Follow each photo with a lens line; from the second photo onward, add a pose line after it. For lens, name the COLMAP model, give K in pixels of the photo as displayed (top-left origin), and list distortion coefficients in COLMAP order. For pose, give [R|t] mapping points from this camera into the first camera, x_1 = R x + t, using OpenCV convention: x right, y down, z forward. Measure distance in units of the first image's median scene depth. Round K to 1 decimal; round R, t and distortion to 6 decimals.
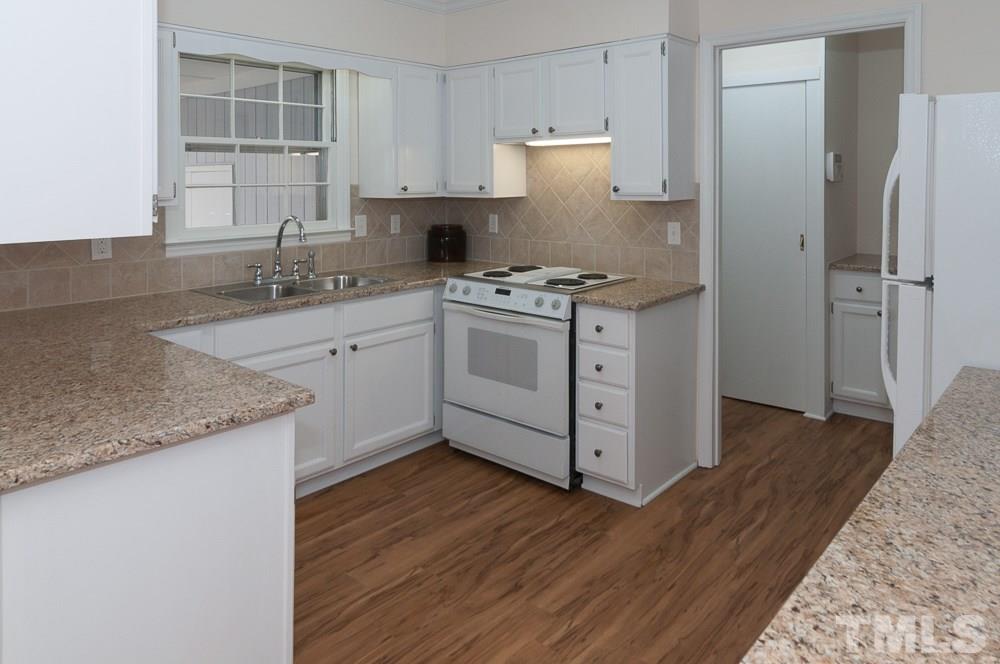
lens RADIAL K [[653.6, 0, 498.1], [0, 653.6, 313.3], [0, 0, 1]] dist [0.003222, 0.000722]
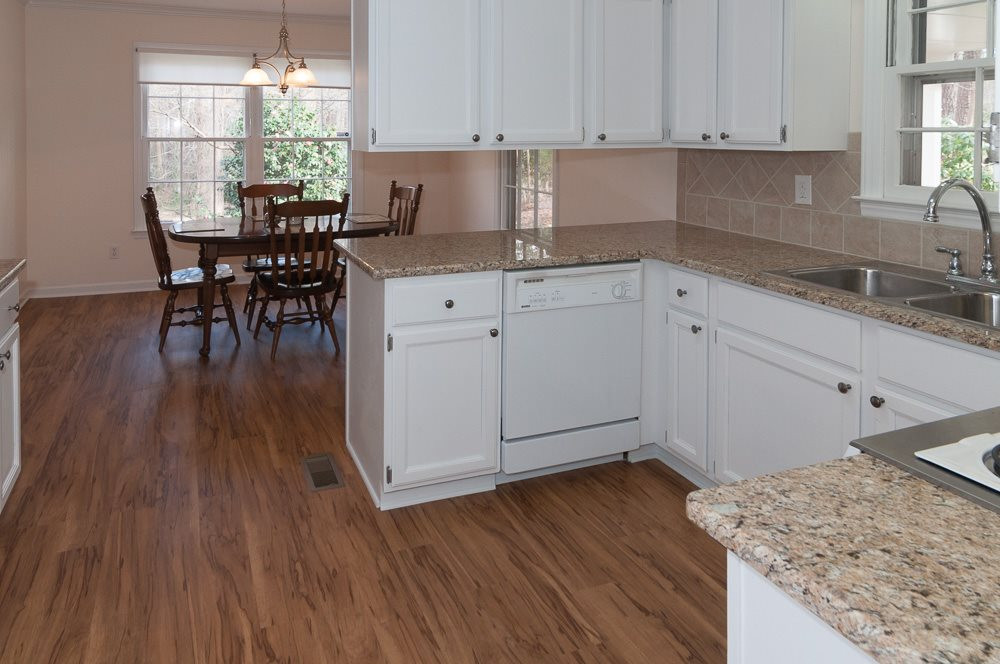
lens RADIAL K [[732.1, 0, 501.0], [0, 732.1, 269.1], [0, 0, 1]] dist [-0.003858, -0.001140]
pose [[-0.436717, 0.165329, -0.884276, 0.581358], [-0.185852, 0.945180, 0.268502, -0.206211], [0.880191, 0.281604, -0.382050, 1.081891]]
